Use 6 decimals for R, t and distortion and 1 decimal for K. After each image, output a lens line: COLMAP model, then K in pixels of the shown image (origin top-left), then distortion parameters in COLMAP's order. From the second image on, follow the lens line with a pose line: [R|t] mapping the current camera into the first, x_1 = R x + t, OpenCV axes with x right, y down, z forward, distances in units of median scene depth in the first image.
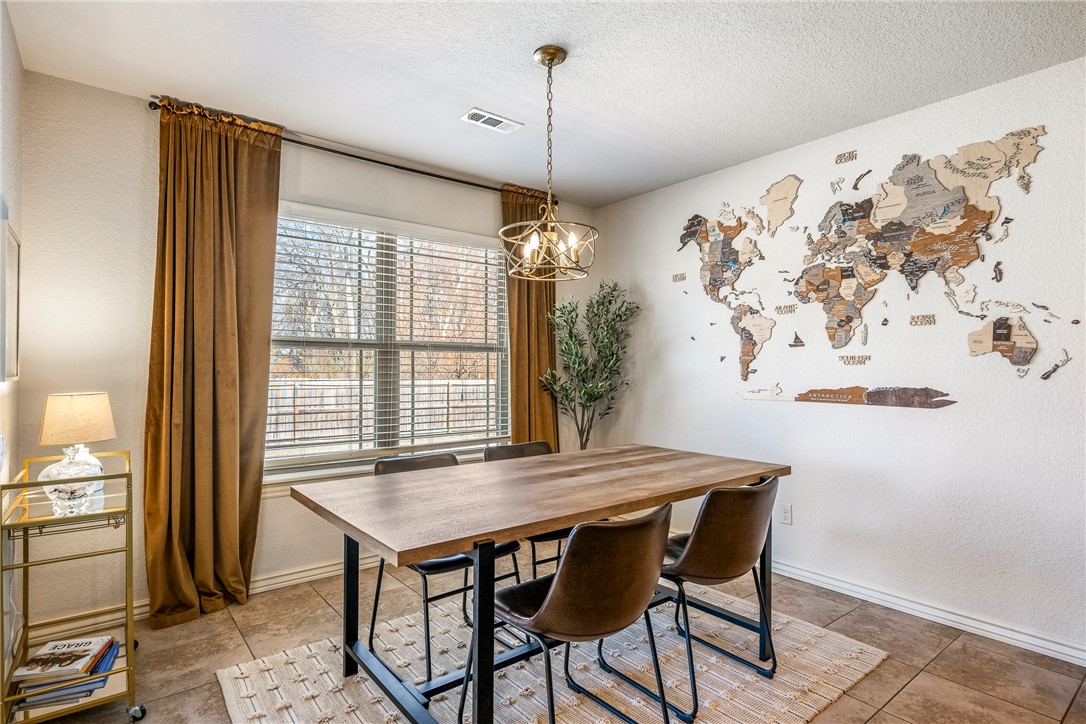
lens RADIAL K [[563.4, 0, 546.2], [0, 563.4, 363.4], [0, 0, 1]] dist [0.002167, 0.000155]
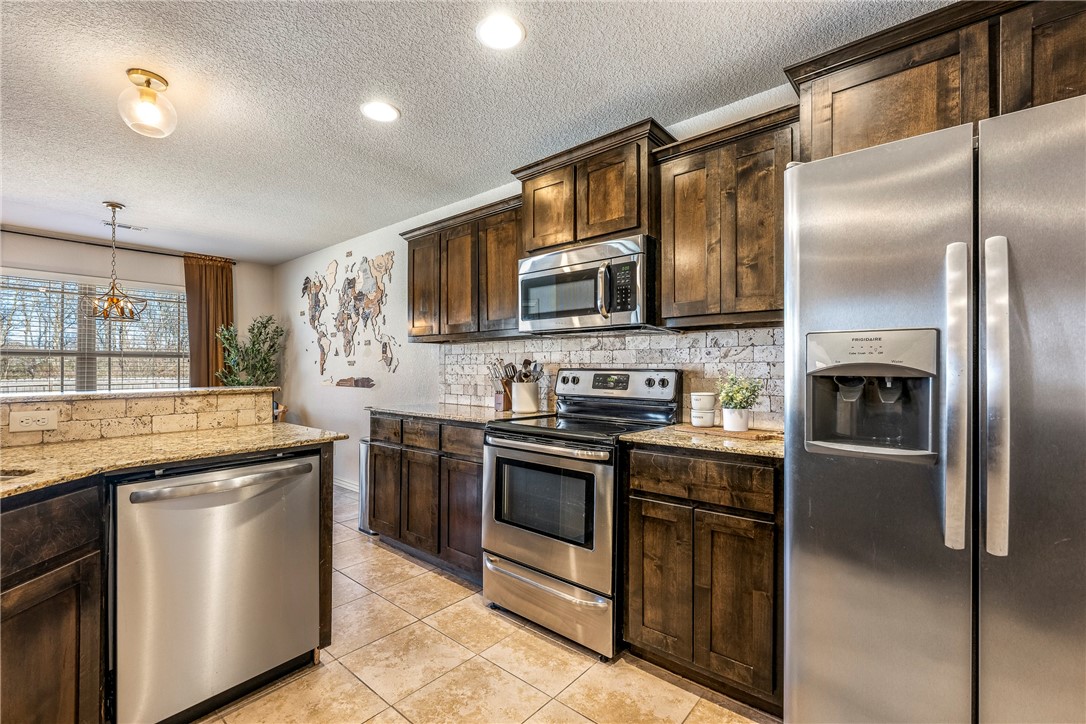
lens RADIAL K [[465.4, 0, 518.4], [0, 465.4, 363.7], [0, 0, 1]] dist [-0.008203, -0.001493]
pose [[0.983436, -0.000979, 0.181253, 0.776582], [0.001266, 0.999998, -0.001472, -0.001191], [-0.181251, 0.001677, 0.983435, -0.588772]]
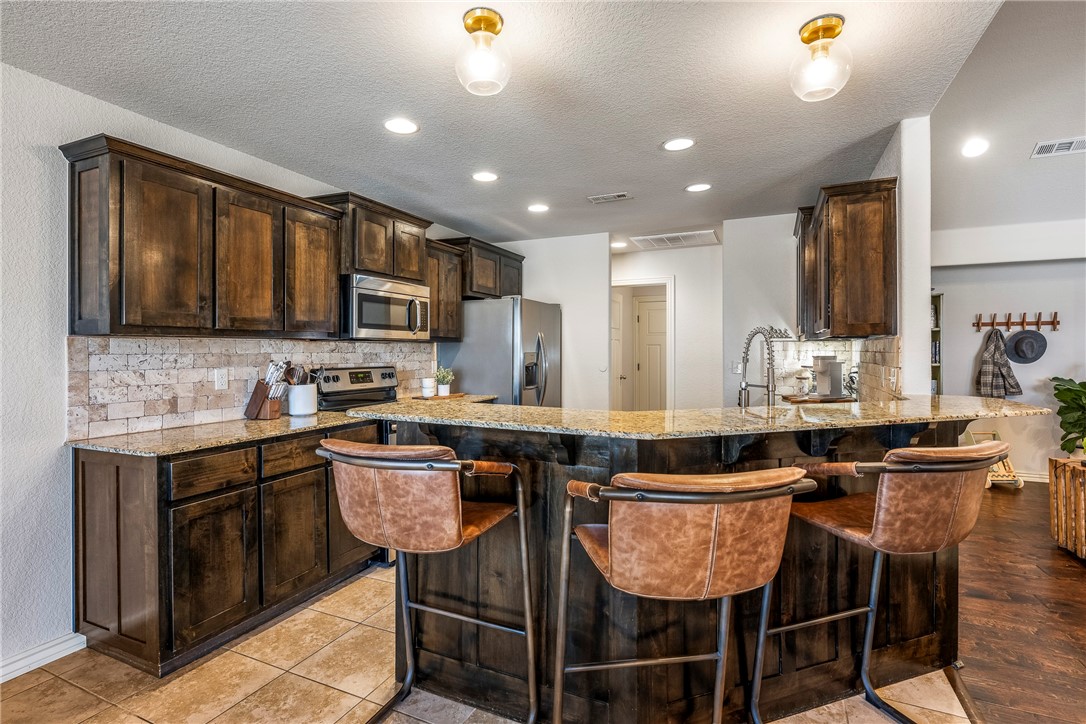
lens RADIAL K [[506.0, 0, 547.7], [0, 506.0, 352.0], [0, 0, 1]] dist [0.002199, -0.000662]
pose [[-0.467466, -0.004262, 0.884001, -0.108177], [-0.003635, 0.999989, 0.002899, -0.032782], [-0.884004, -0.001858, -0.467476, 0.307632]]
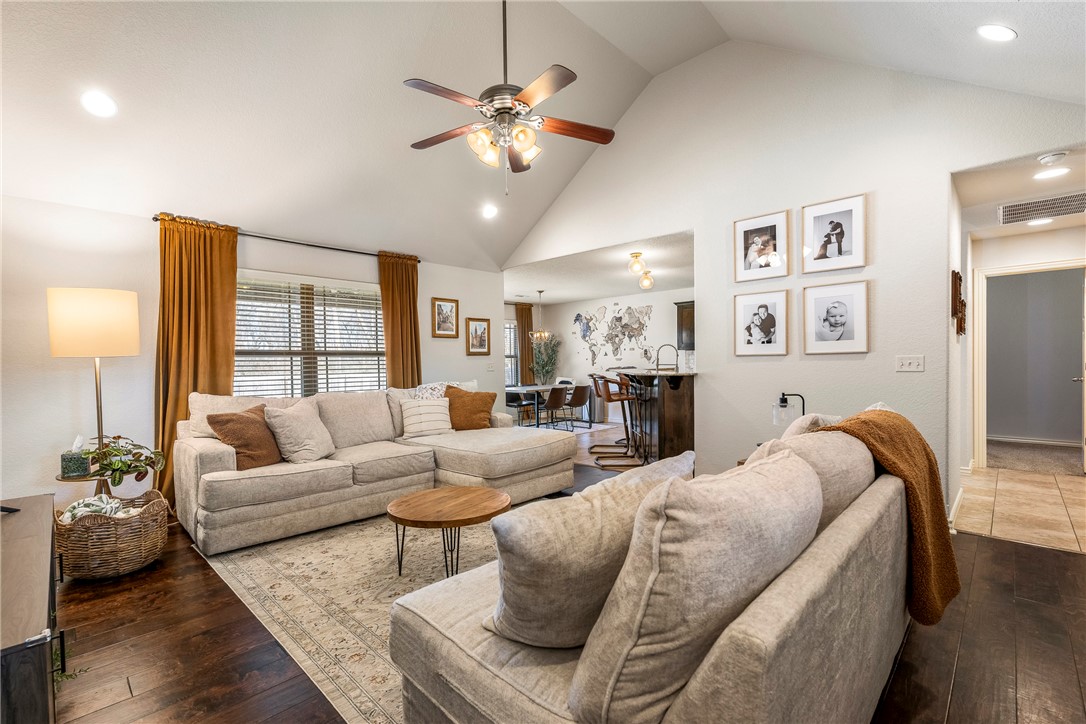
lens RADIAL K [[465.4, 0, 536.7], [0, 465.4, 362.7], [0, 0, 1]] dist [-0.008203, -0.001493]
pose [[0.994294, -0.017097, 0.105296, -0.297048], [0.016434, 0.999839, 0.007165, -0.014916], [-0.105401, -0.005393, 0.994415, -1.894611]]
